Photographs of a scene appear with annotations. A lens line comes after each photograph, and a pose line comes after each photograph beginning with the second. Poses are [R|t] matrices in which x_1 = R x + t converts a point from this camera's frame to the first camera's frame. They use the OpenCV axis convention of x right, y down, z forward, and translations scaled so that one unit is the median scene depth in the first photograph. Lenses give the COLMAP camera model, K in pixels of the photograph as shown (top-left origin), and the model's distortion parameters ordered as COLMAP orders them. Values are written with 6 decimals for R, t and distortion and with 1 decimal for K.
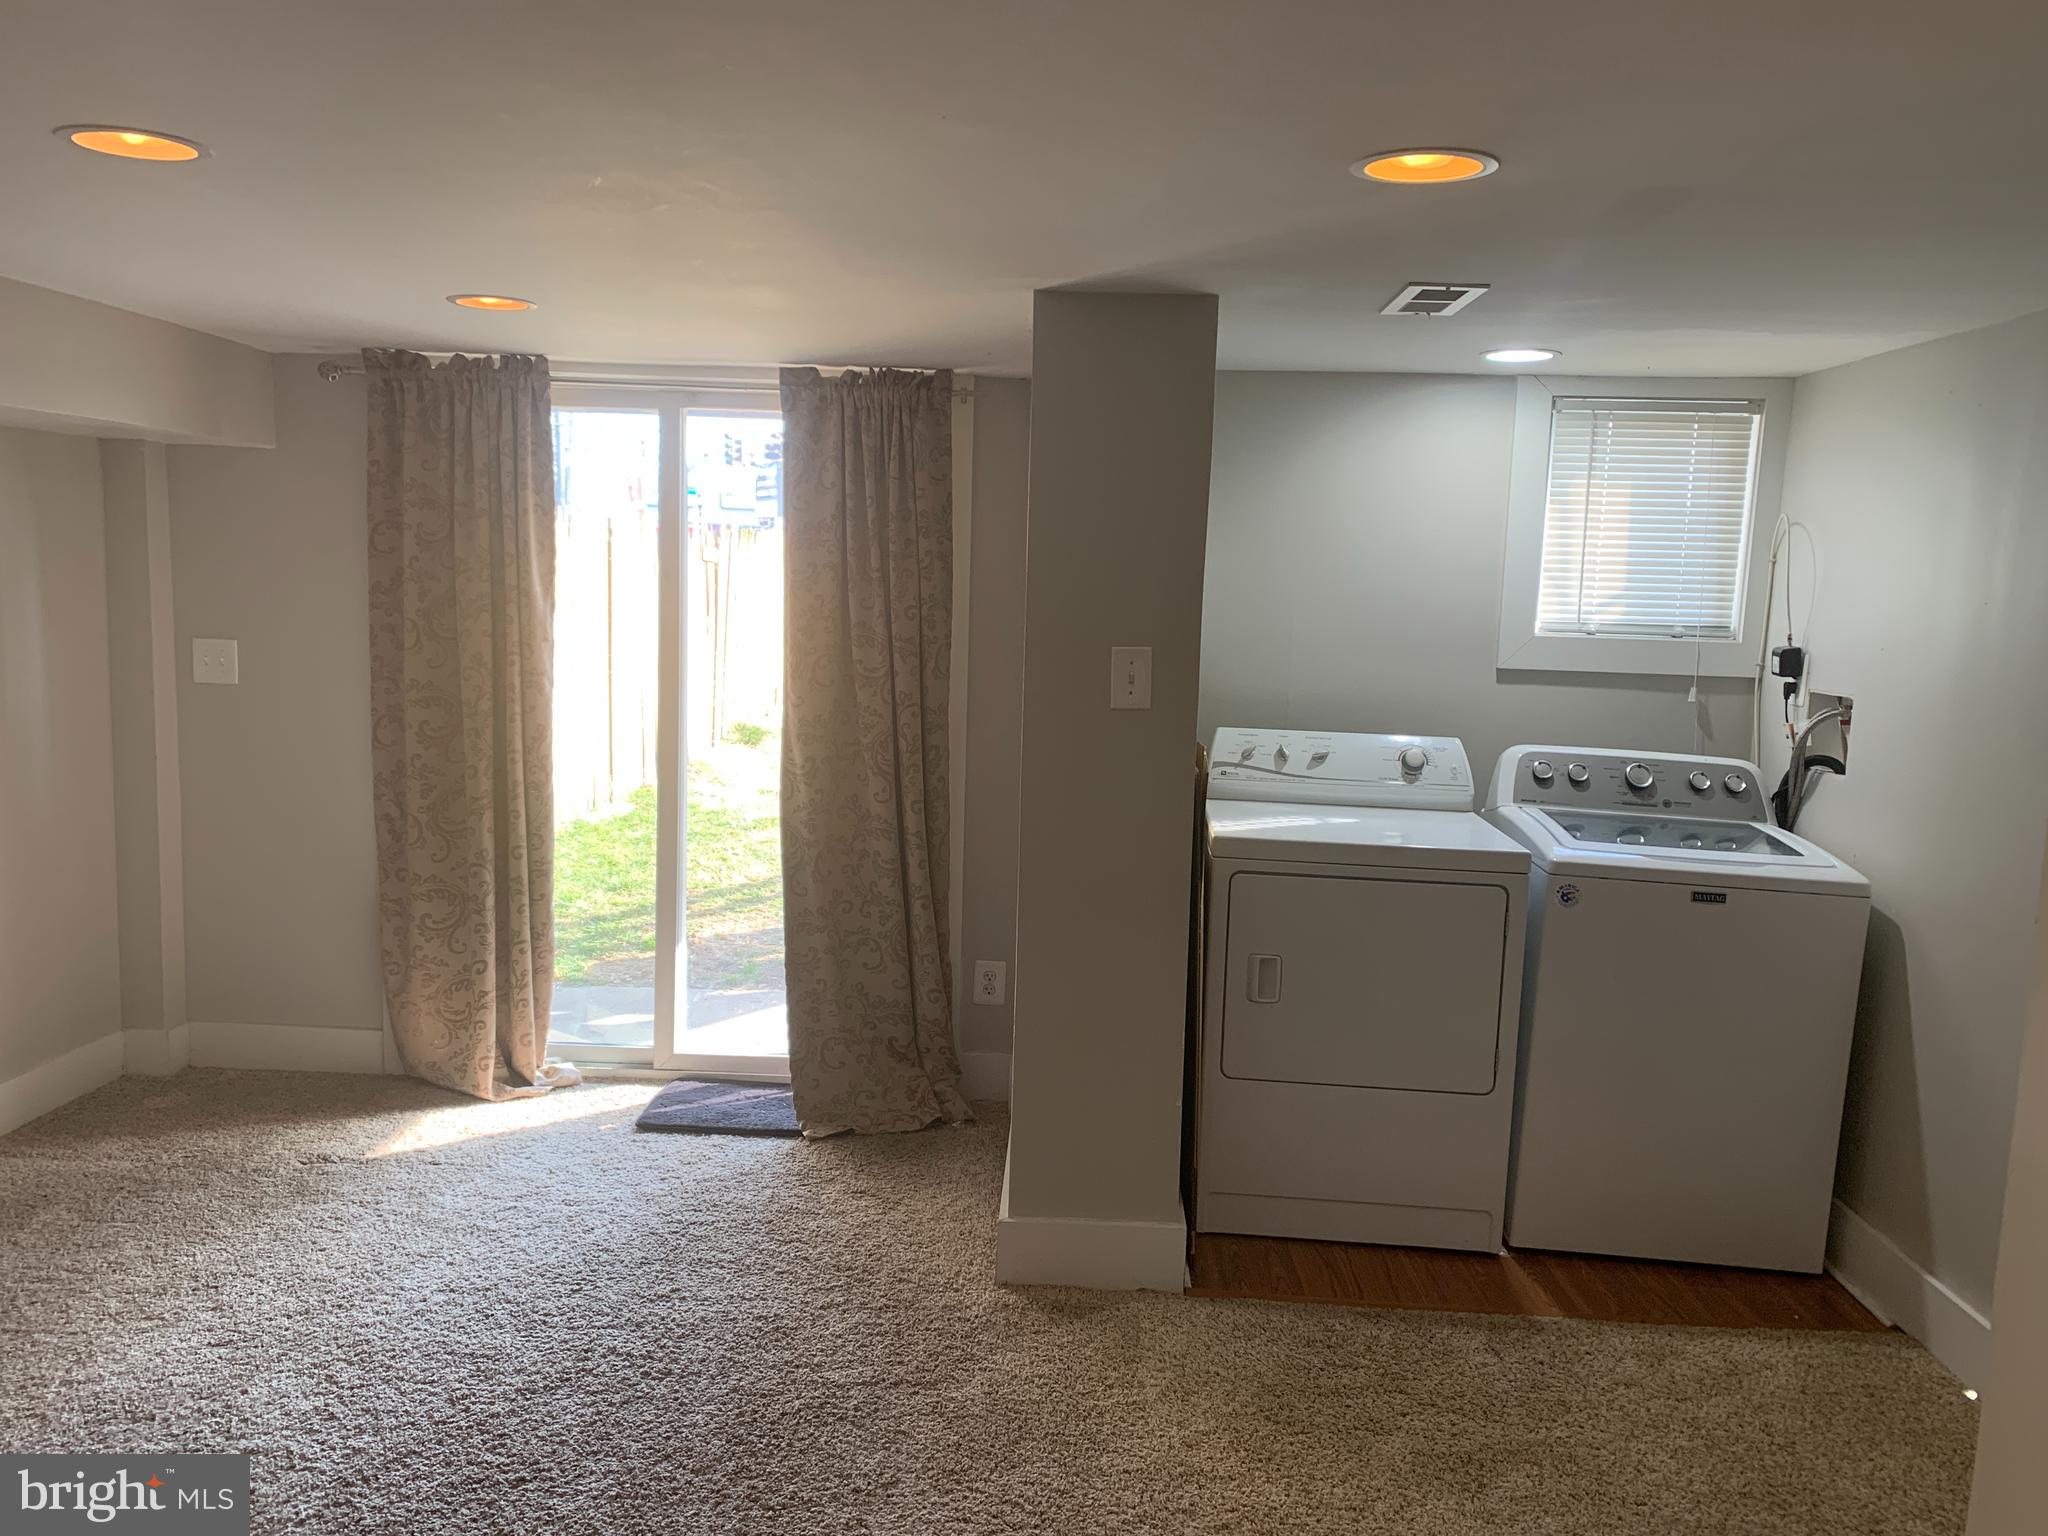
lens RADIAL K [[1577.0, 0, 1022.7], [0, 1577.0, 763.8], [0, 0, 1]] dist [0.039226, -0.085125]
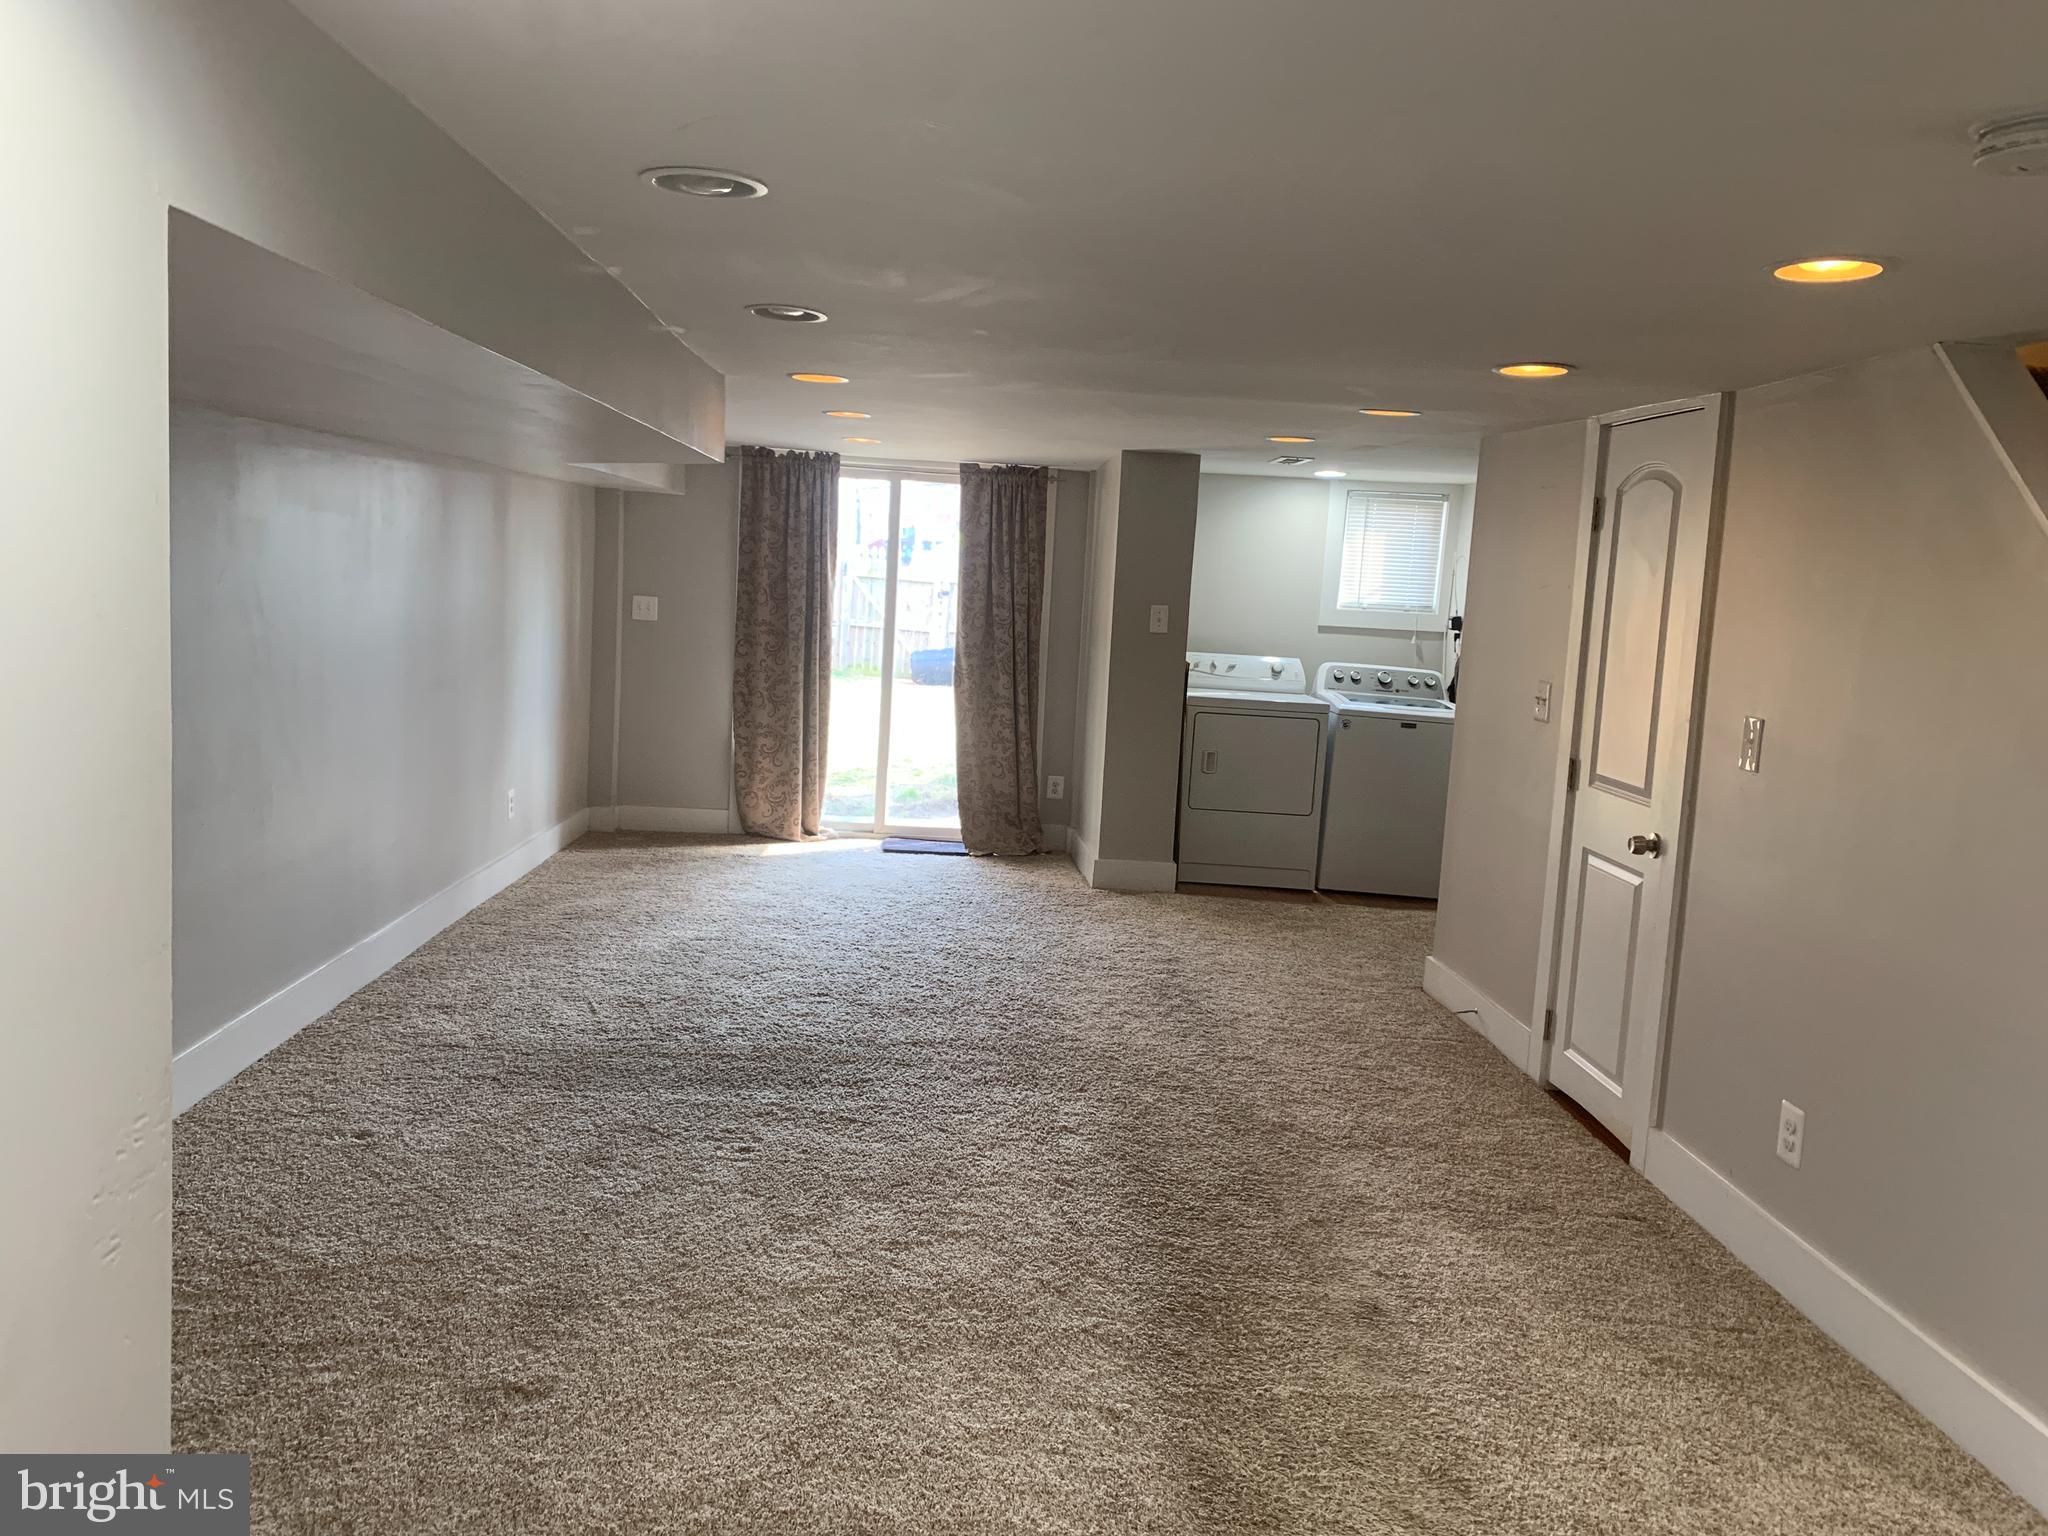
lens RADIAL K [[1577.0, 0, 1019.5], [0, 1577.0, 774.4], [0, 0, 1]] dist [0.039226, -0.085125]
pose [[0.995596, 0.011673, 0.093022, -0.255617], [-0.012553, 0.999882, 0.008877, 0.113688], [-0.092908, -0.010006, 0.995624, -0.938836]]
